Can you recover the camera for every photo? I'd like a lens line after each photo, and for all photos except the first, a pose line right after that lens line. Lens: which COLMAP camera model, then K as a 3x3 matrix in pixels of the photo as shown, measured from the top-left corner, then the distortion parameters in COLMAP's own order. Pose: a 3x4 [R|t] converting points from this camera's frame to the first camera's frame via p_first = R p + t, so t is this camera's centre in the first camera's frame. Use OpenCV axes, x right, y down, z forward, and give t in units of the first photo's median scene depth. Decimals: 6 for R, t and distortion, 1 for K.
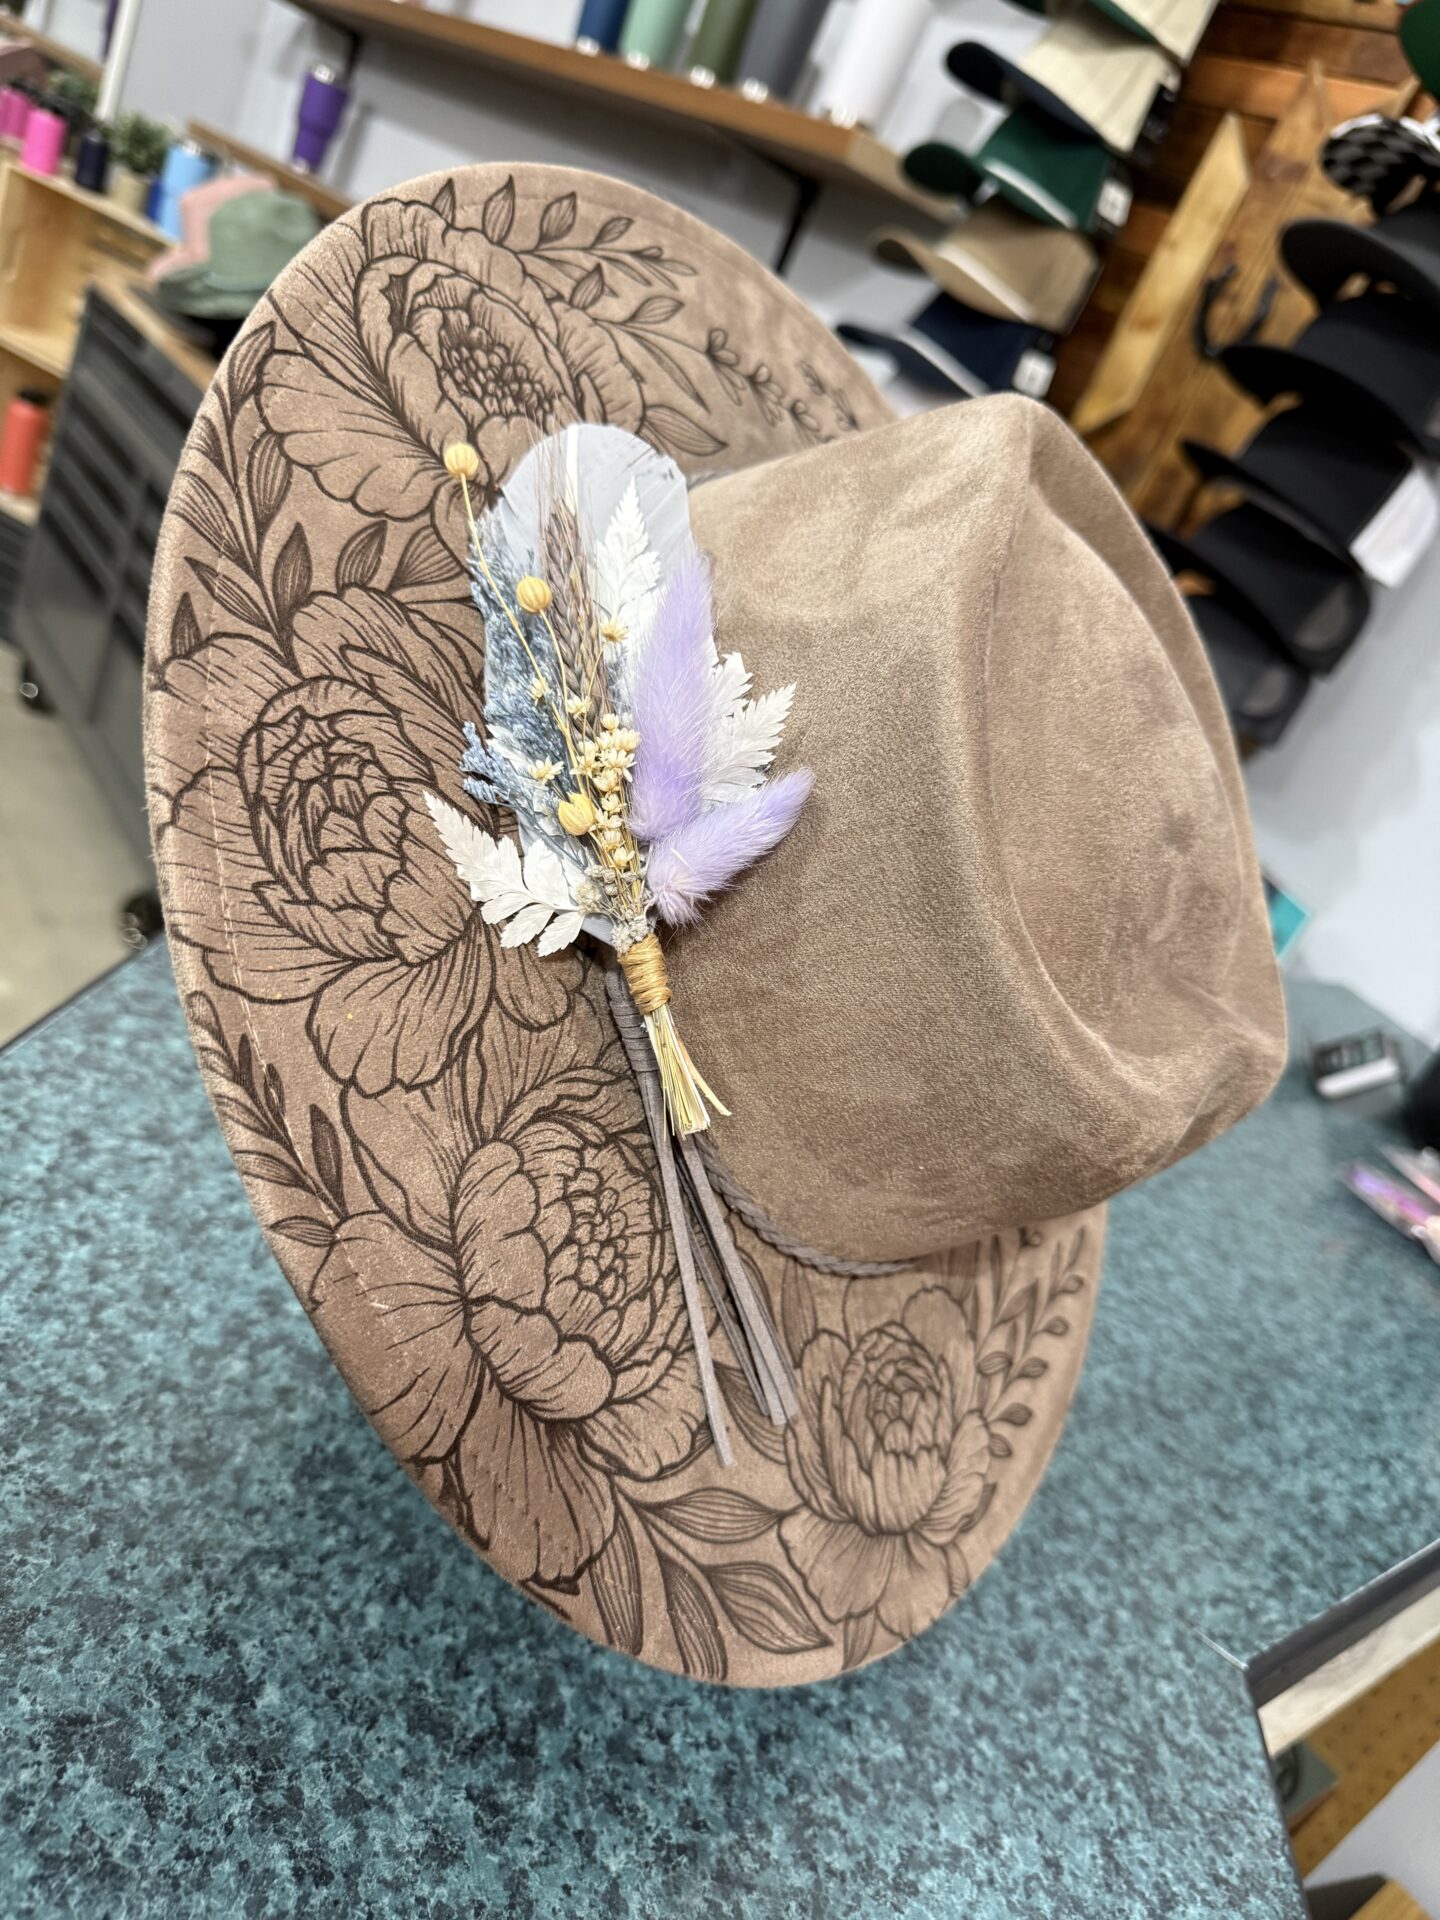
lens RADIAL K [[1421.3, 0, 710.4], [0, 1421.3, 962.7], [0, 0, 1]] dist [-0.037871, 0.012484]
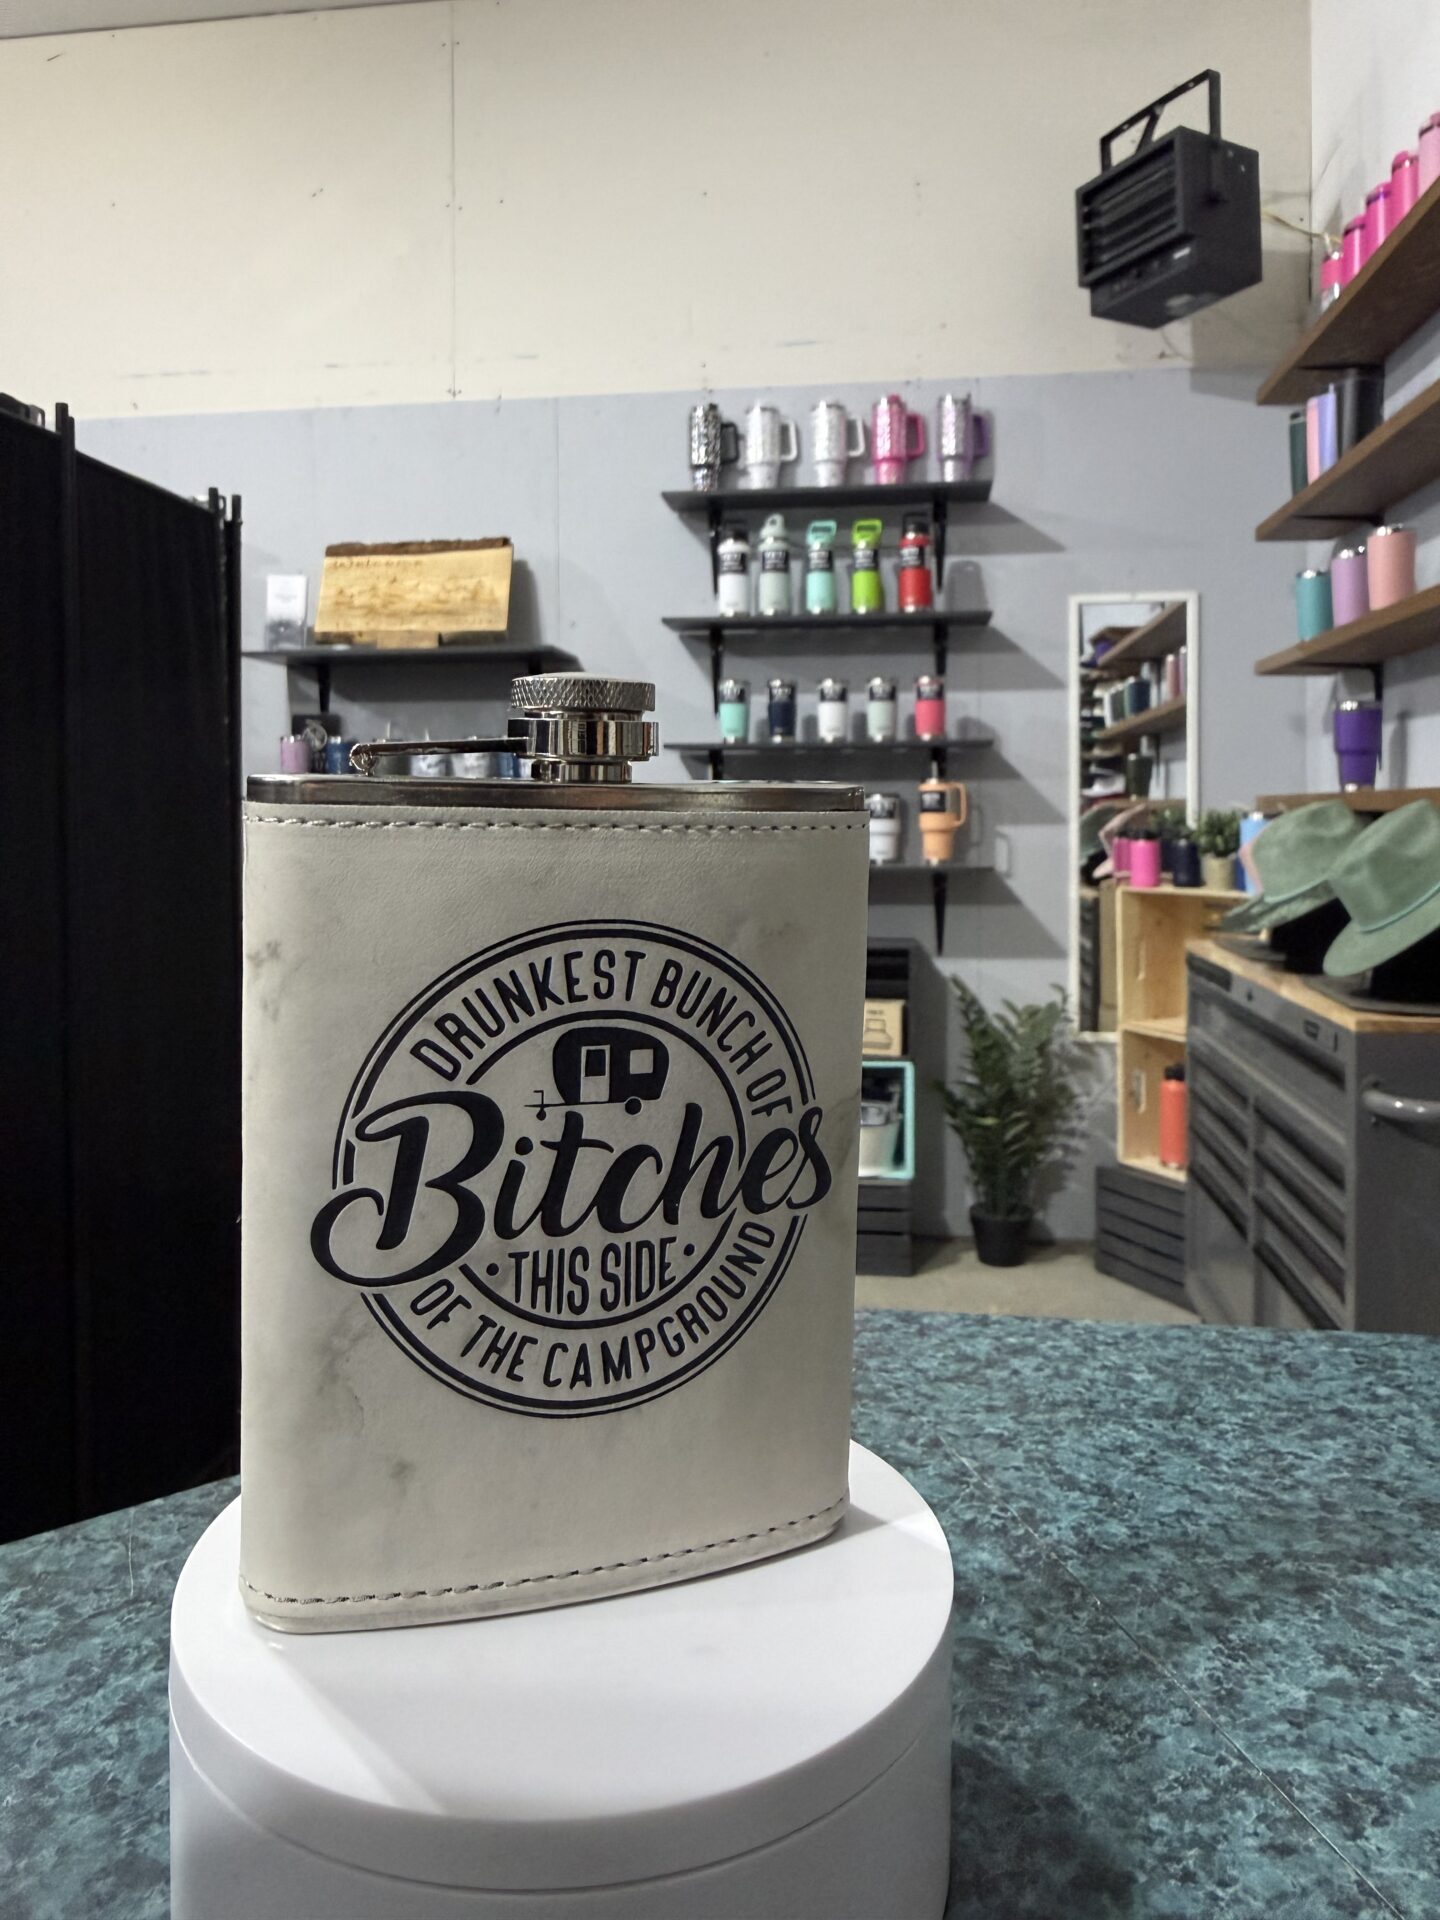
lens RADIAL K [[1384.1, 0, 719.5], [0, 1384.1, 826.1], [0, 0, 1]] dist [-0.013584, 0.011674]
pose [[0.661984, -0.392859, -0.638310, 0.269044], [-0.027936, 0.838102, -0.544798, 0.195711], [0.748997, 0.378479, 0.543835, 0.636275]]
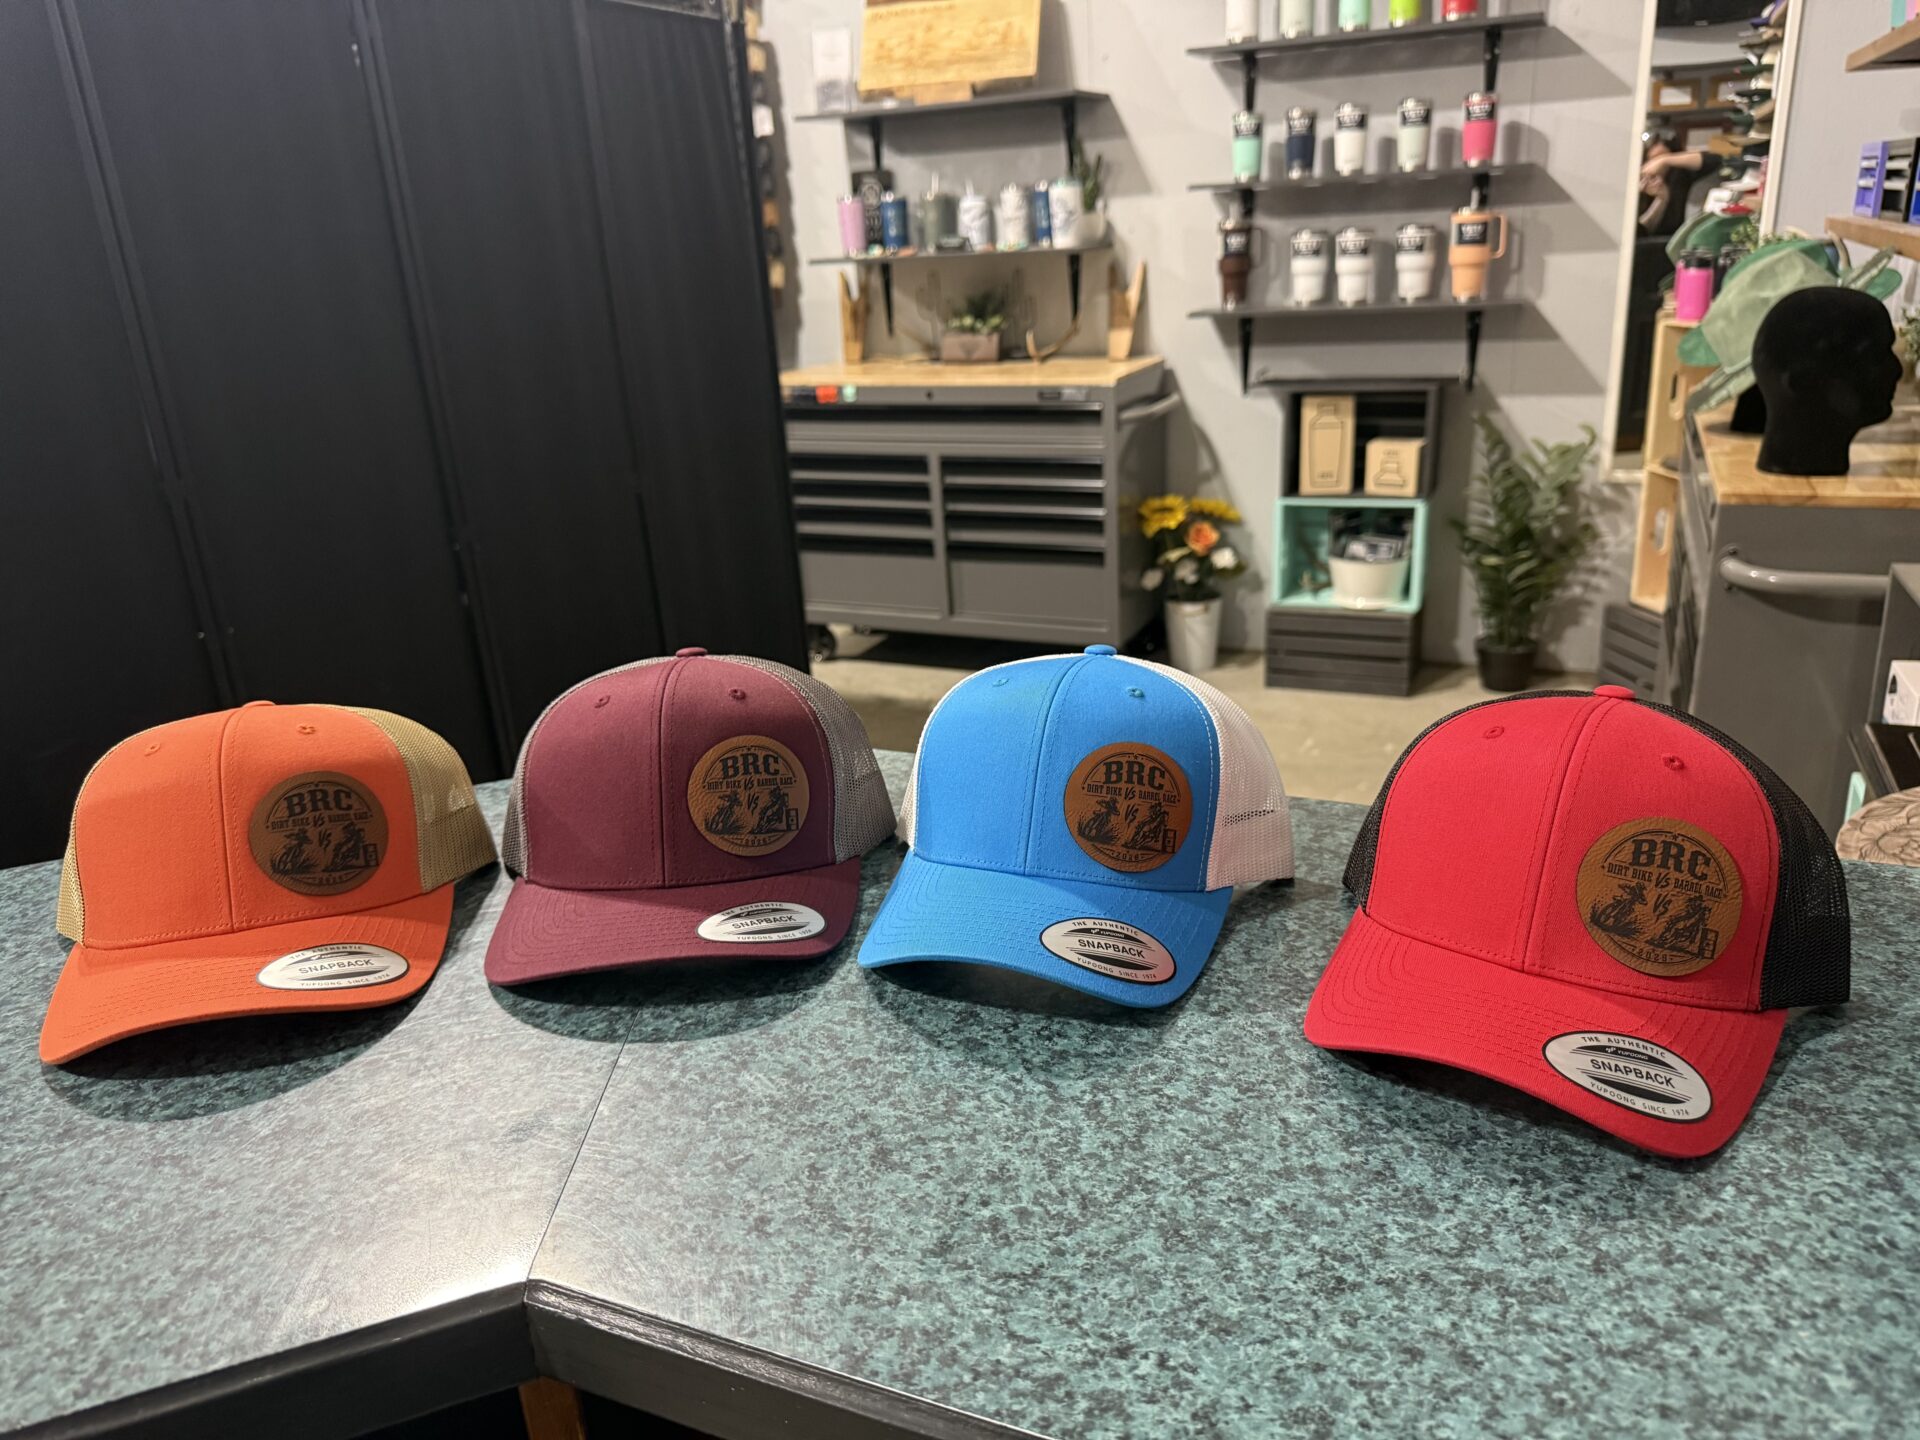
lens RADIAL K [[1376.1, 0, 963.3], [0, 1376.1, 692.3], [0, 0, 1]] dist [0.198778, -0.471808]
pose [[0.430783, -0.140787, -0.891406, 1.514358], [-0.140616, 0.965221, -0.220399, 0.287225], [0.891433, 0.220290, 0.396004, 0.817057]]
